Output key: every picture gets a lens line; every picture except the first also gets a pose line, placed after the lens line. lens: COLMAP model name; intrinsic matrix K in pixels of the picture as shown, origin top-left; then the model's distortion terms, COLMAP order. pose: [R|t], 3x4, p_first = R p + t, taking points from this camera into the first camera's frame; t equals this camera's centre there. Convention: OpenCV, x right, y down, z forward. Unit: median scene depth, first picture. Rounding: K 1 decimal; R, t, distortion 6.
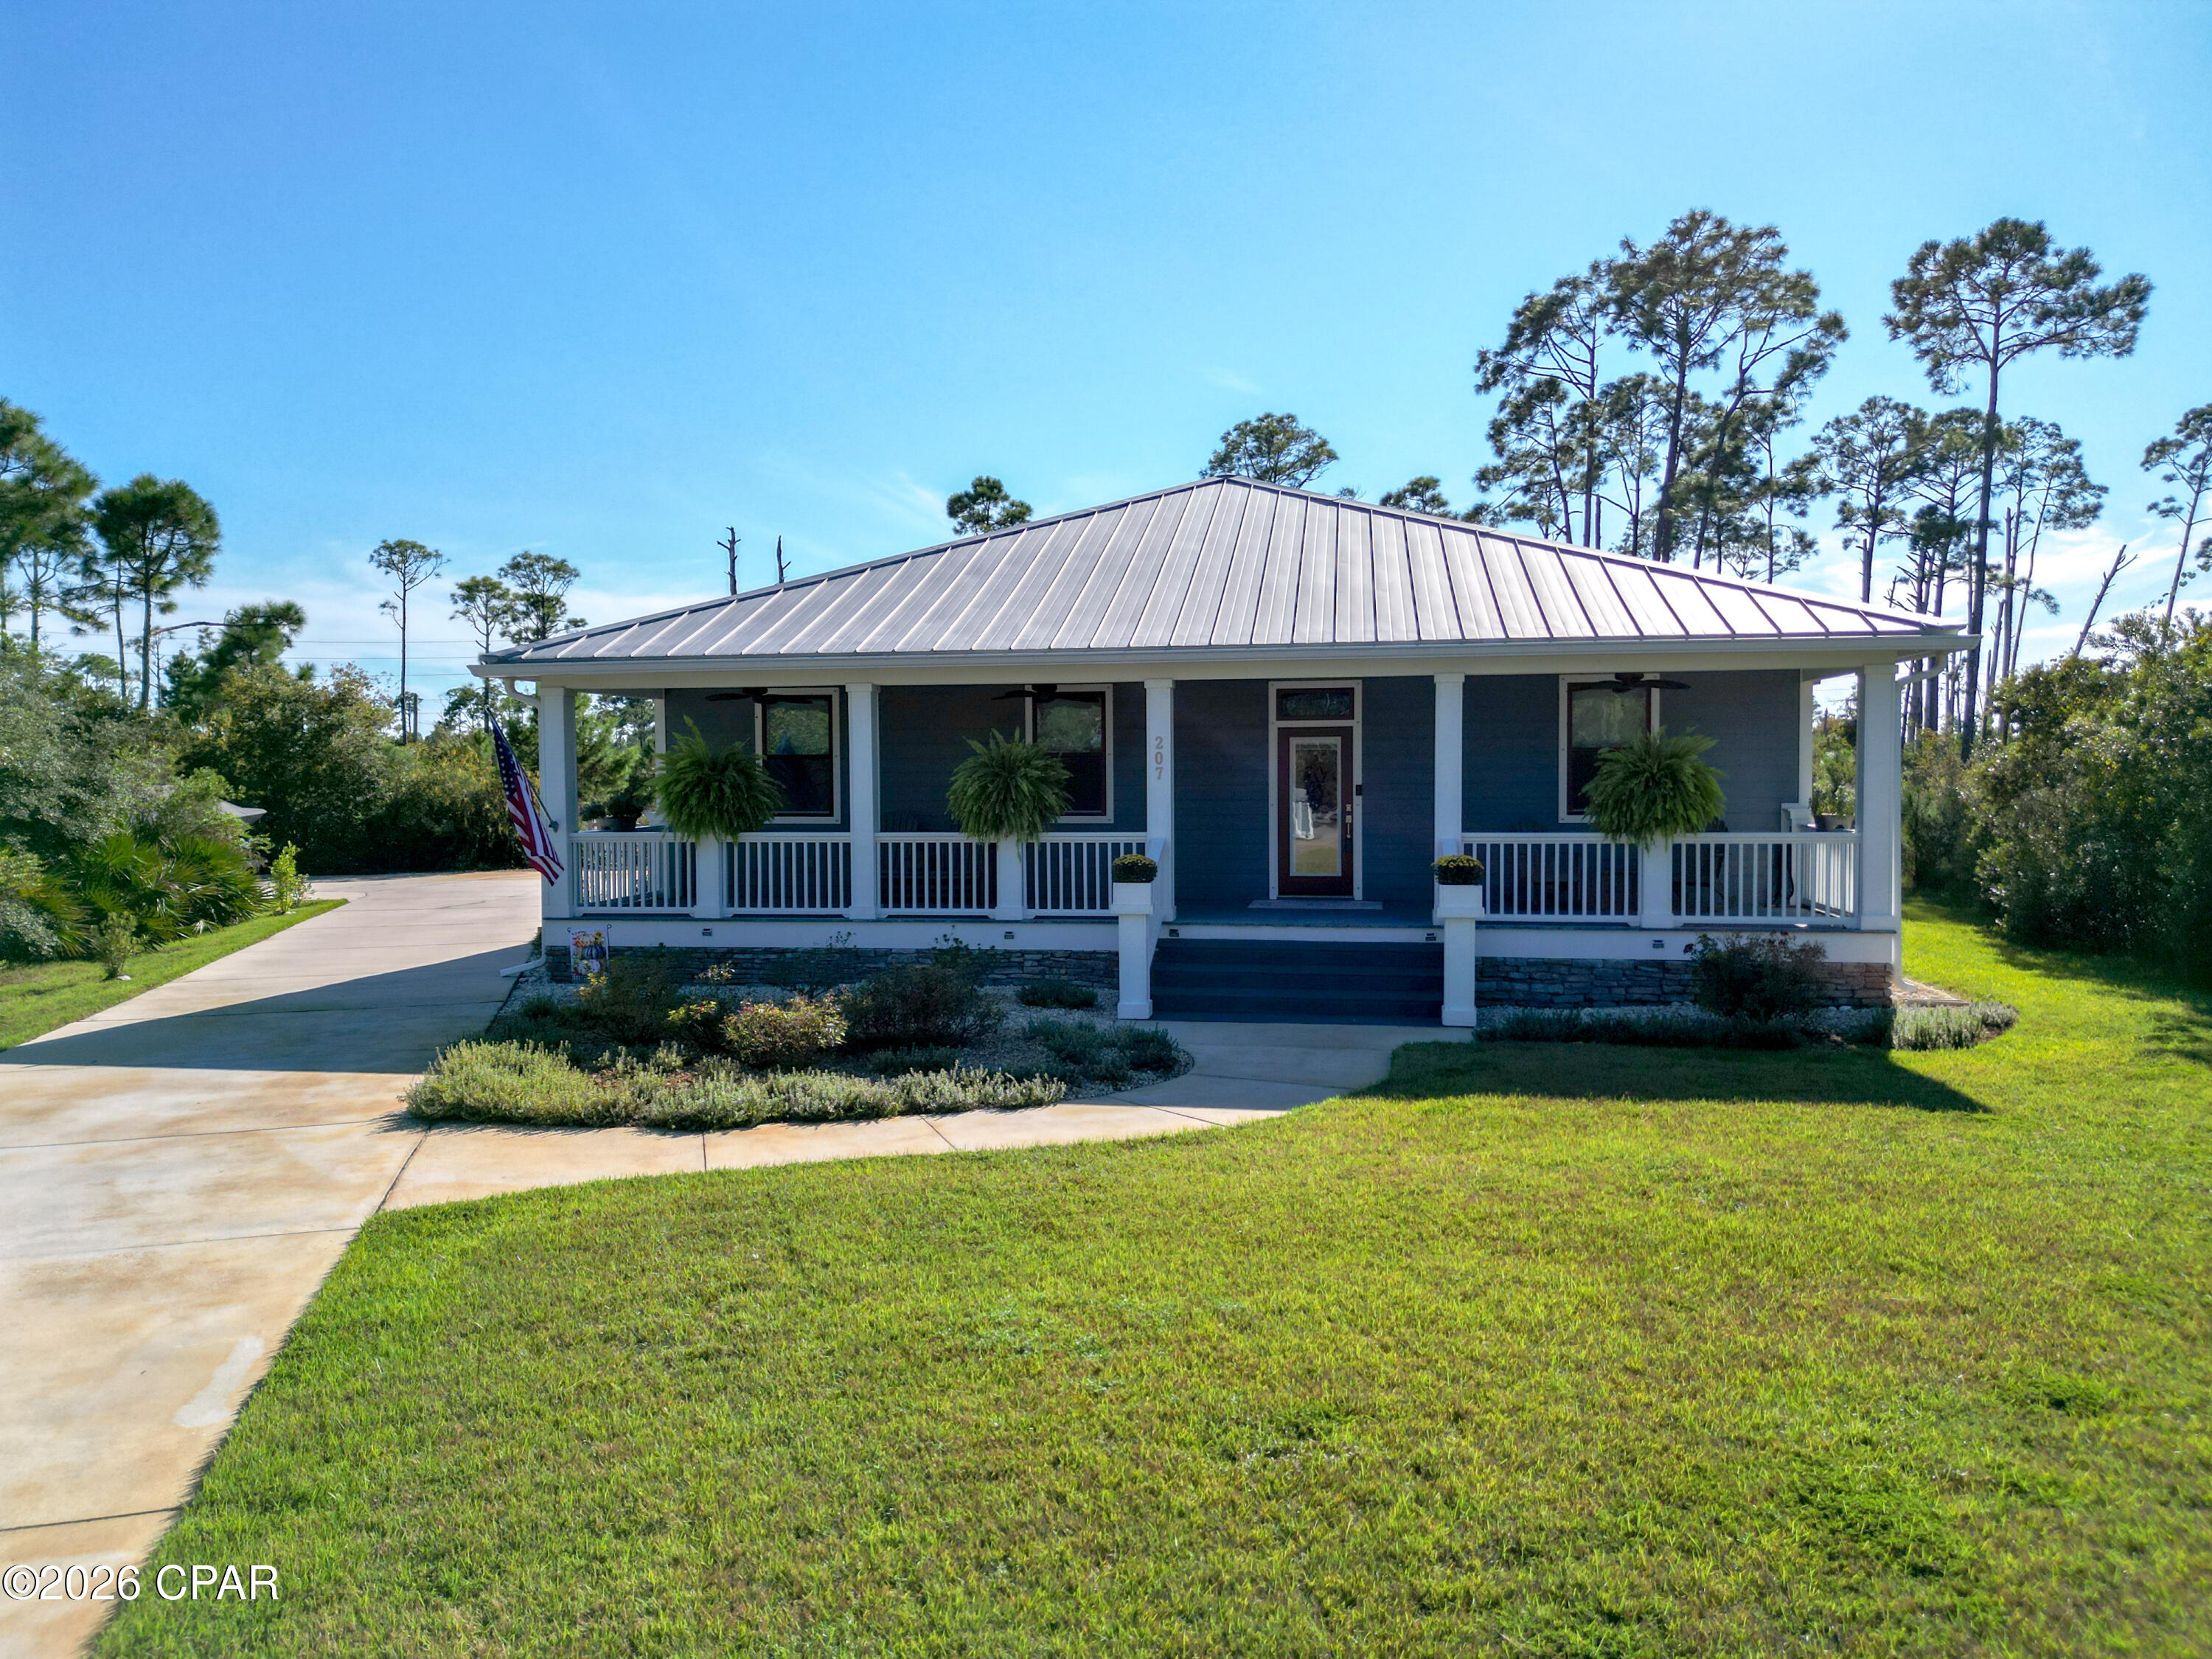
lens RADIAL K [[1582.0, 0, 986.2], [0, 1582.0, 836.4], [0, 0, 1]] dist [0.004069, -0.021459]
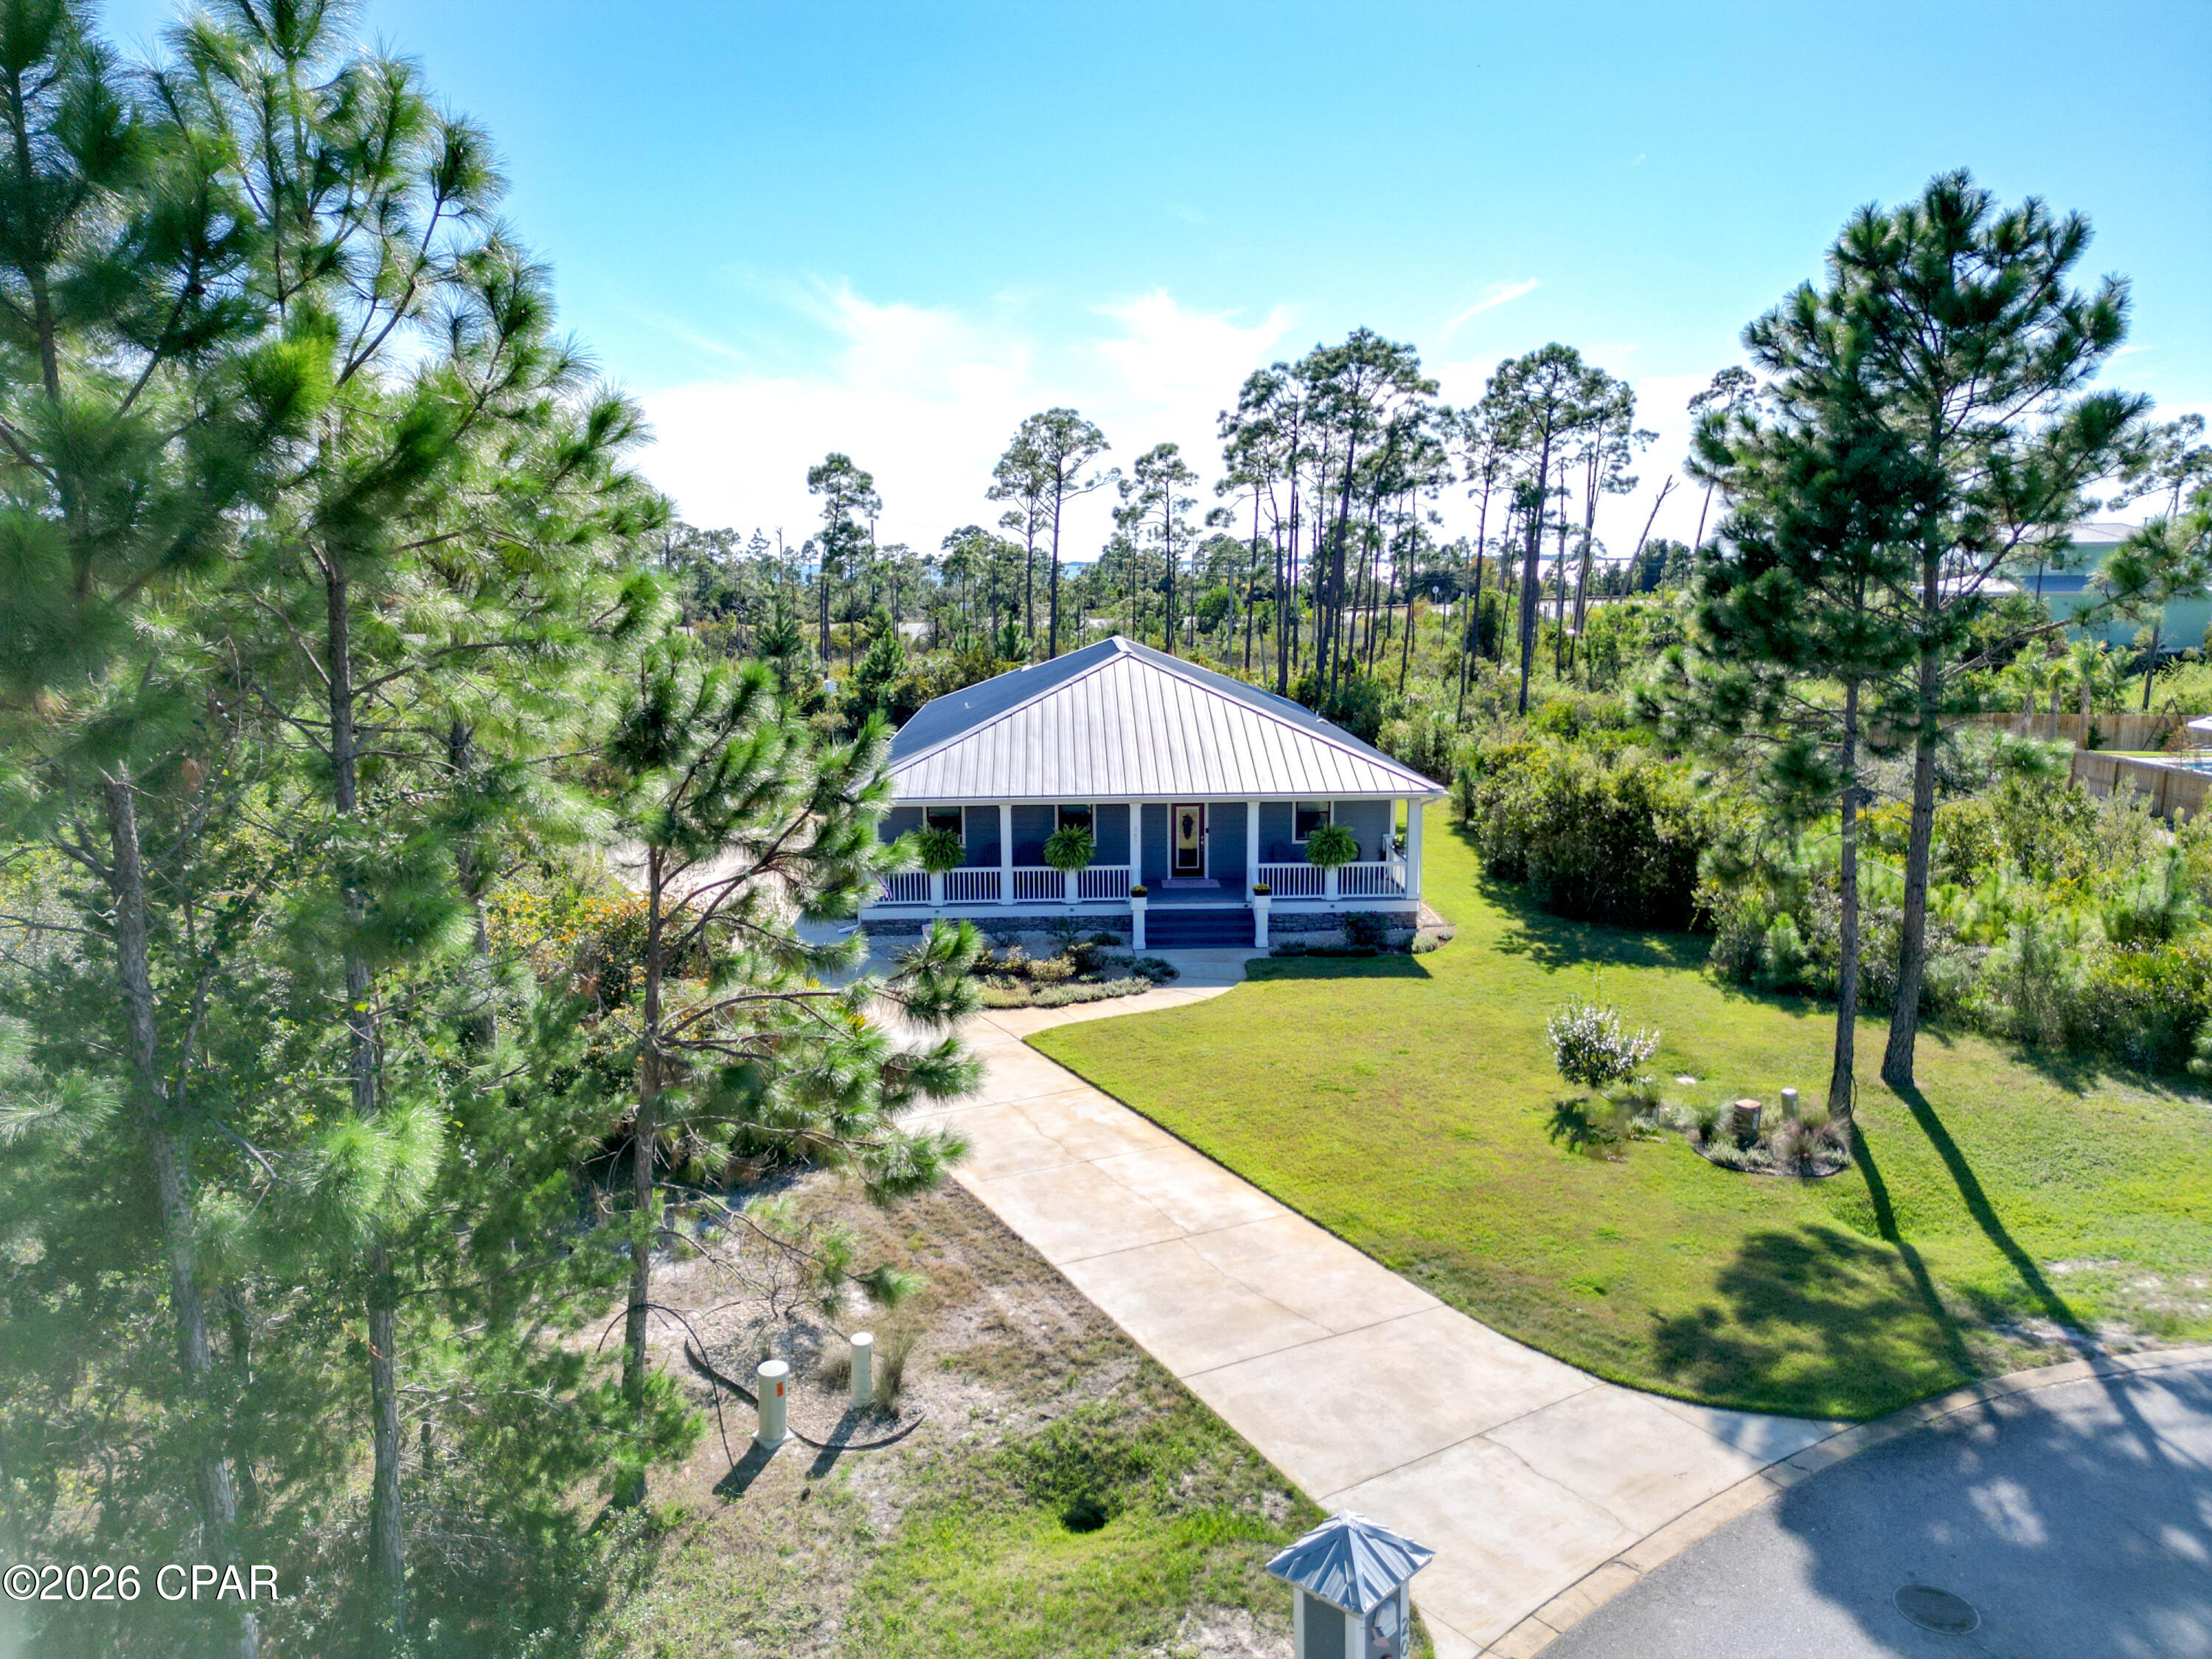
lens RADIAL K [[1552.2, 0, 1106.0], [0, 1552.2, 829.5], [0, 0, 1]] dist [0.002473, -0.002978]
pose [[0.967281, -0.030571, 0.251860, -0.157756], [0.002101, 0.993645, 0.112542, -0.097119], [-0.253700, -0.108330, 0.961198, -0.369909]]
